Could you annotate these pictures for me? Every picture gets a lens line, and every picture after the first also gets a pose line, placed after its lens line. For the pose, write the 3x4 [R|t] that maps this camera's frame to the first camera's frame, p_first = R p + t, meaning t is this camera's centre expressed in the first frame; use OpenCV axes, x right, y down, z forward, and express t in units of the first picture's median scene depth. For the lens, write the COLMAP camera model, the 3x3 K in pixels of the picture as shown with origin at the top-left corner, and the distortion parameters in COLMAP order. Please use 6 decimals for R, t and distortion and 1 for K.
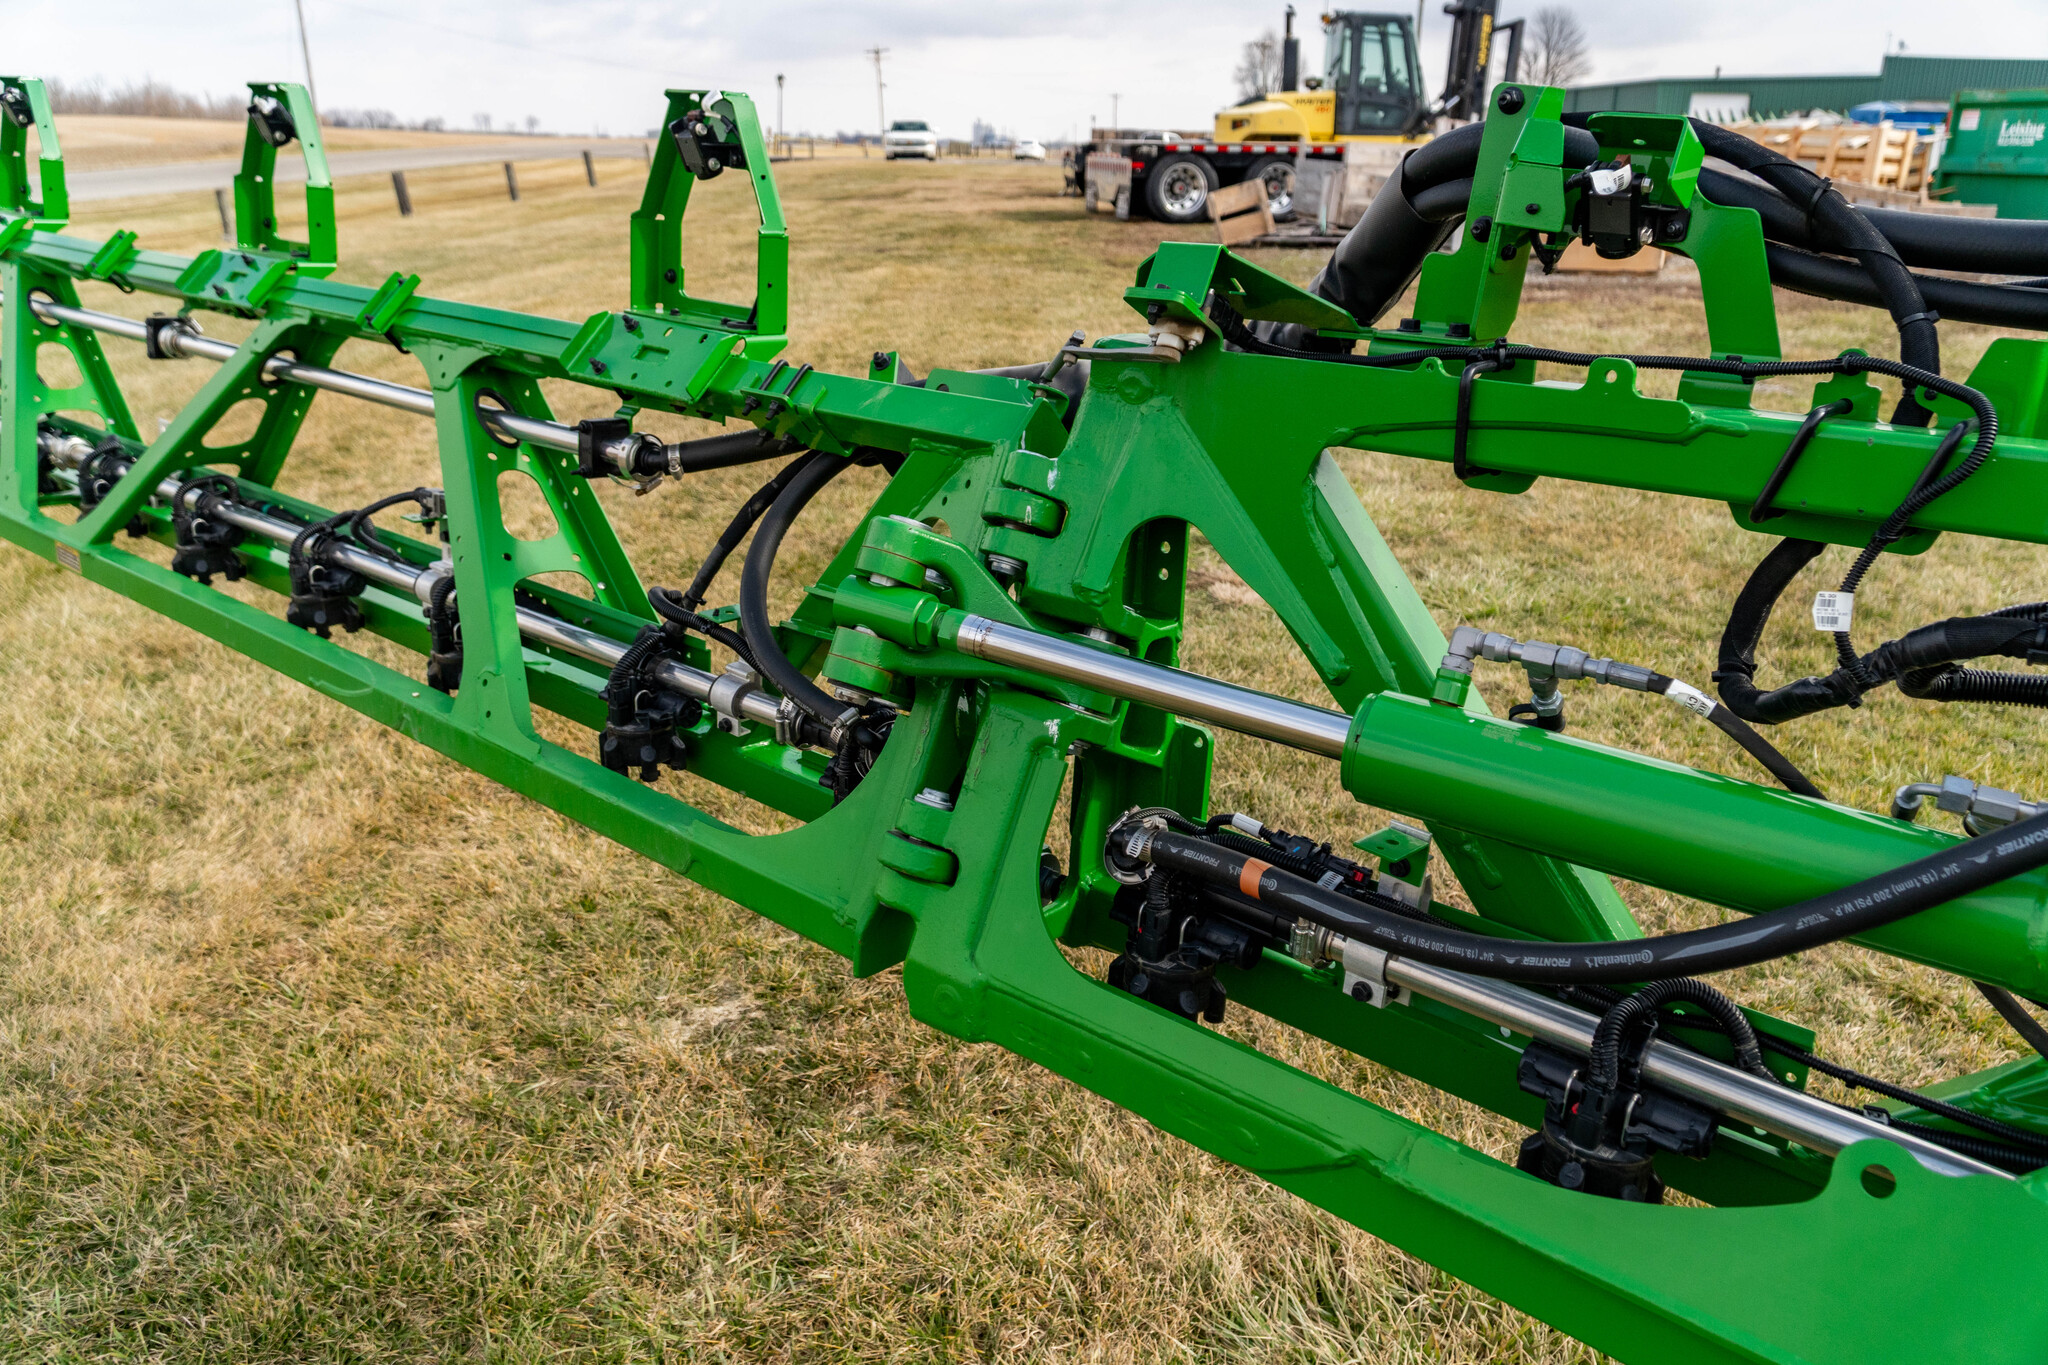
lens RADIAL K [[1637.9, 0, 1032.1], [0, 1637.9, 682.2], [0, 0, 1]] dist [-0.000039, -0.002478]
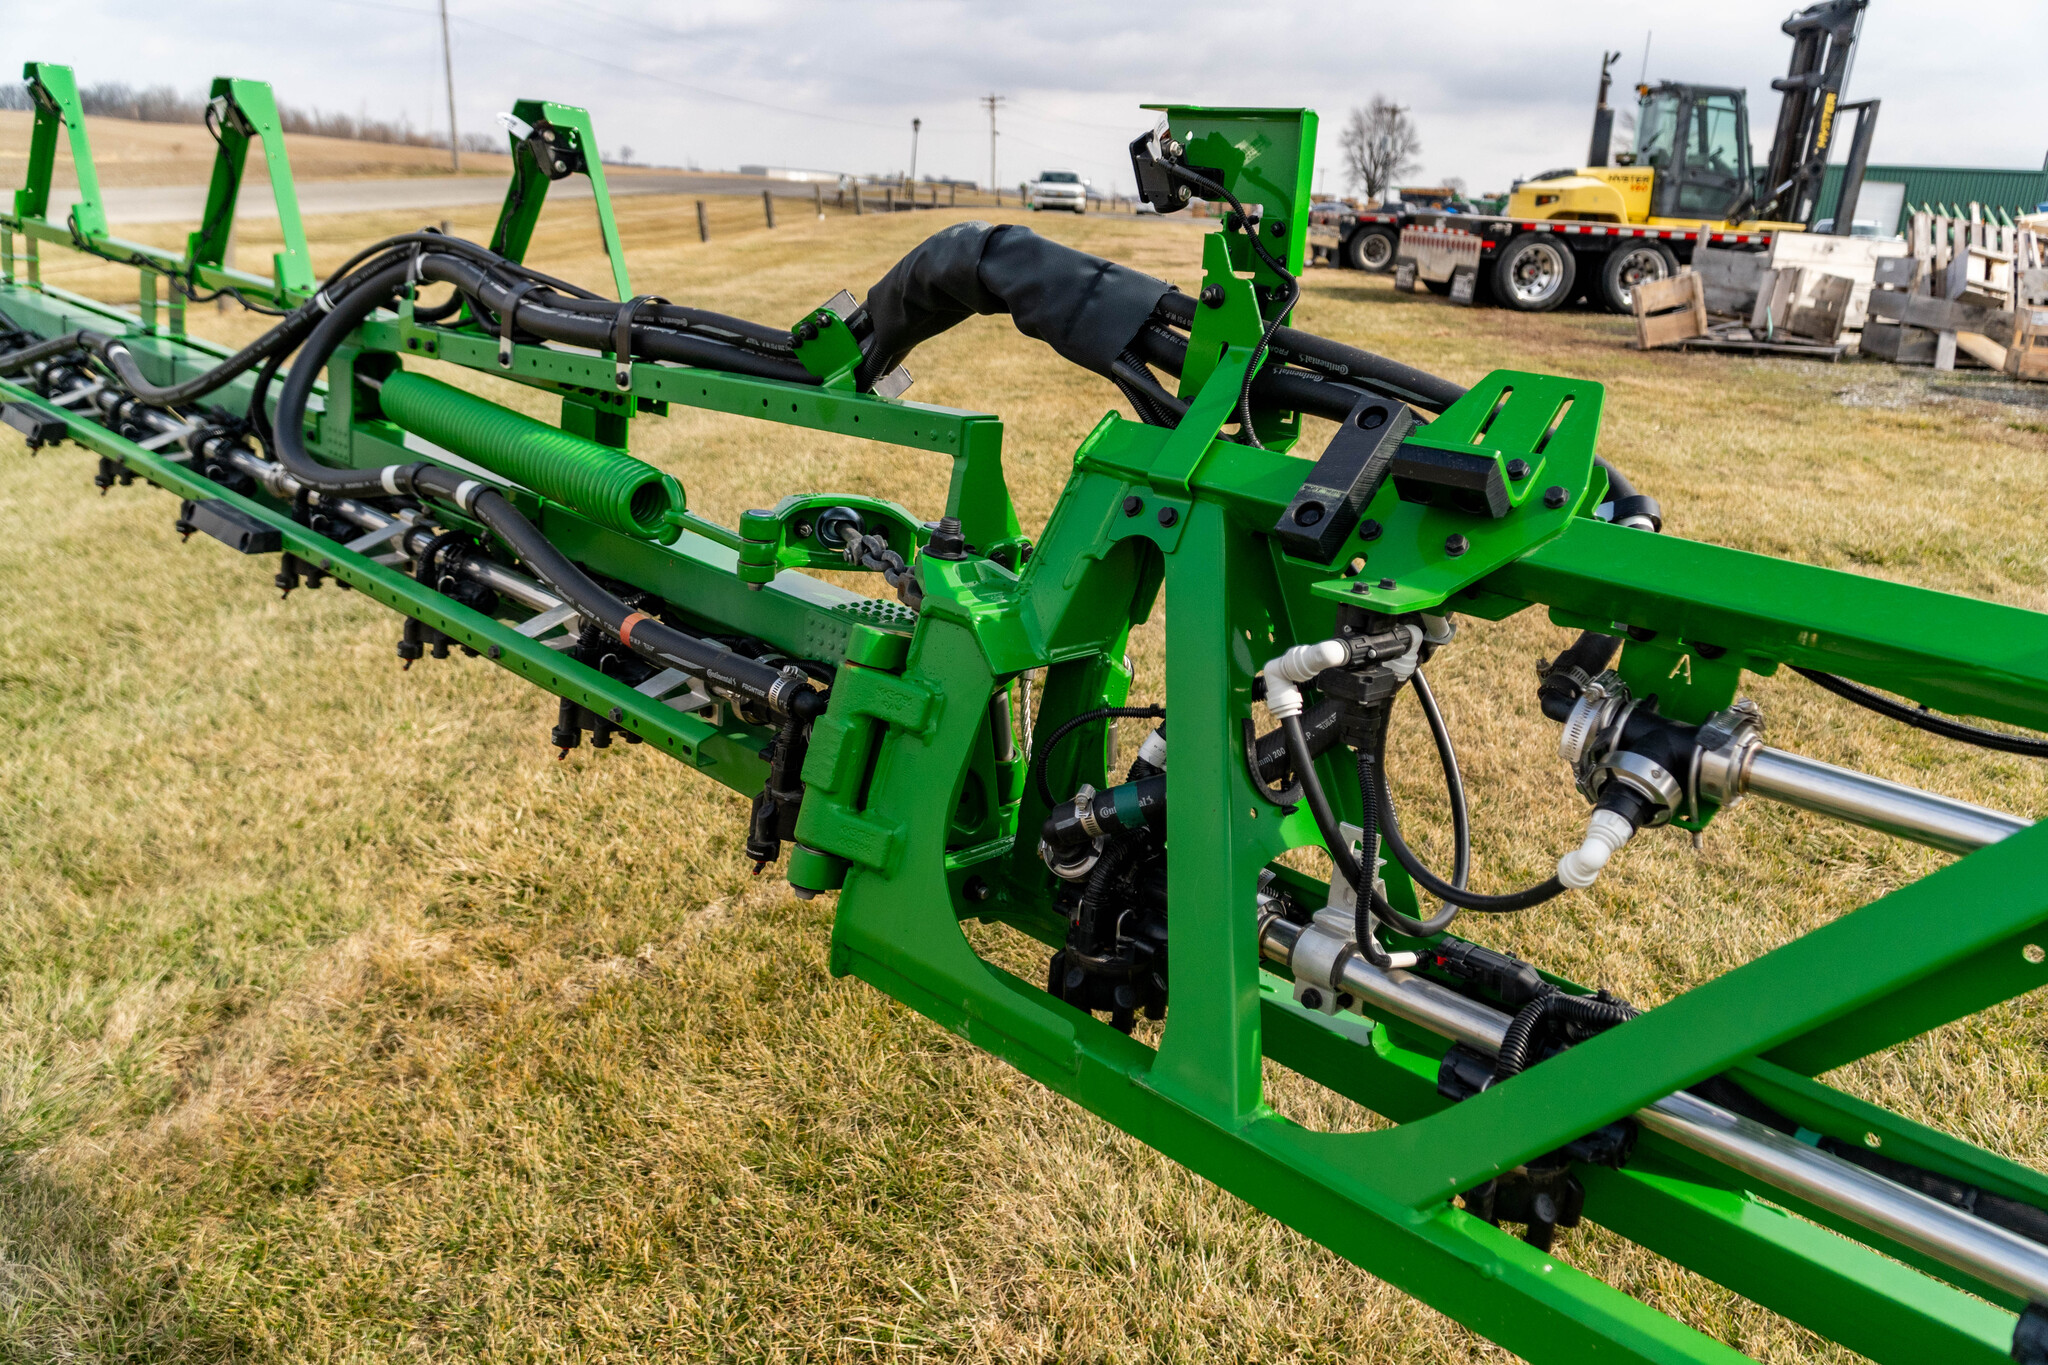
lens RADIAL K [[1637.9, 0, 1015.5], [0, 1637.9, 684.9], [0, 0, 1]] dist [-0.000039, -0.002478]
pose [[0.997314, 0.059602, -0.042563, -0.111026], [-0.060710, 0.997837, -0.025217, -0.032927], [0.040968, 0.027733, 0.998775, 0.091977]]
